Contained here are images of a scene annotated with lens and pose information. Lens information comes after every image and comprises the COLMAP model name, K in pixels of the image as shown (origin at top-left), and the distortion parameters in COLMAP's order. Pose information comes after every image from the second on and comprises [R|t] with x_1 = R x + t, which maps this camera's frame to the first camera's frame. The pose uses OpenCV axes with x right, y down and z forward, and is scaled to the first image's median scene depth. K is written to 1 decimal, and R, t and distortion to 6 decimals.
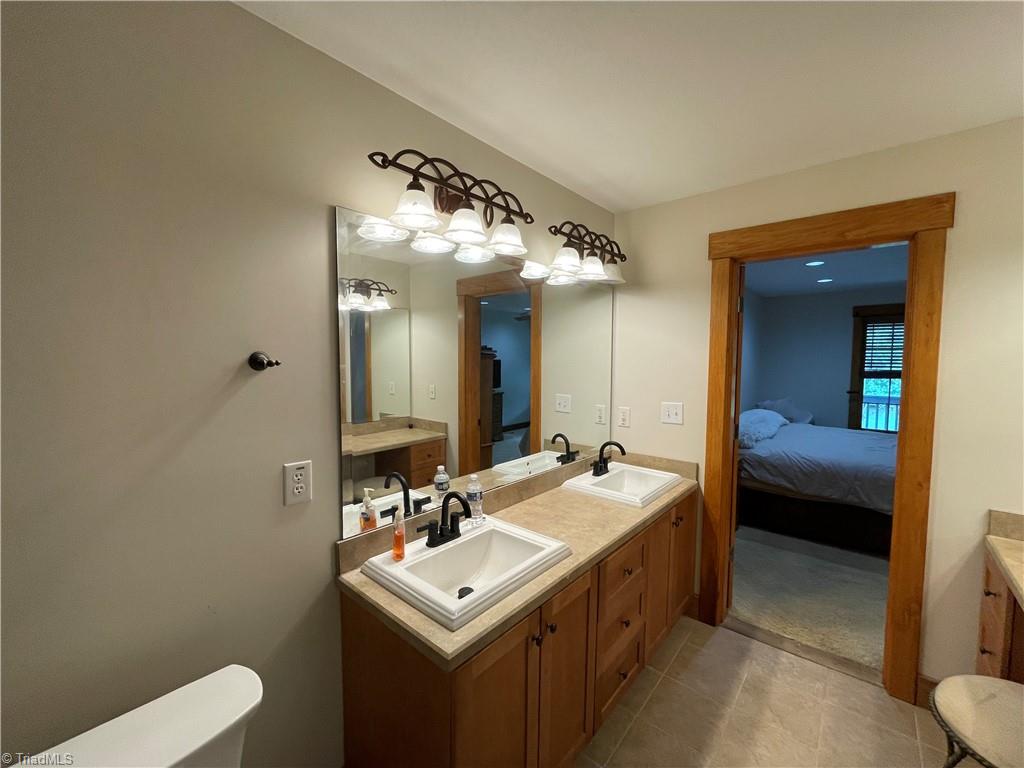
lens RADIAL K [[420.7, 0, 512.0], [0, 420.7, 384.0], [0, 0, 1]] dist [0.001290, -0.000217]
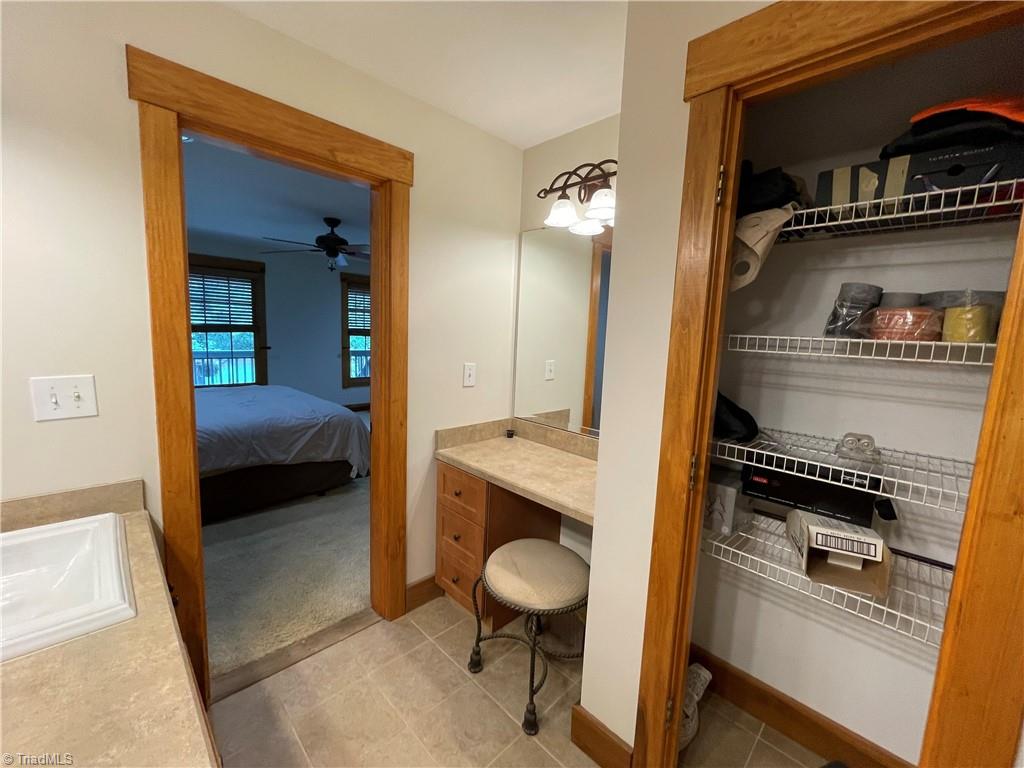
lens RADIAL K [[420.7, 0, 512.0], [0, 420.7, 384.0], [0, 0, 1]] dist [0.001290, -0.000217]
pose [[0.085521, -0.124553, 0.988520, -0.058499], [0.022256, 0.992147, 0.123084, 0.006053], [-0.996088, 0.011475, 0.087621, 0.496039]]
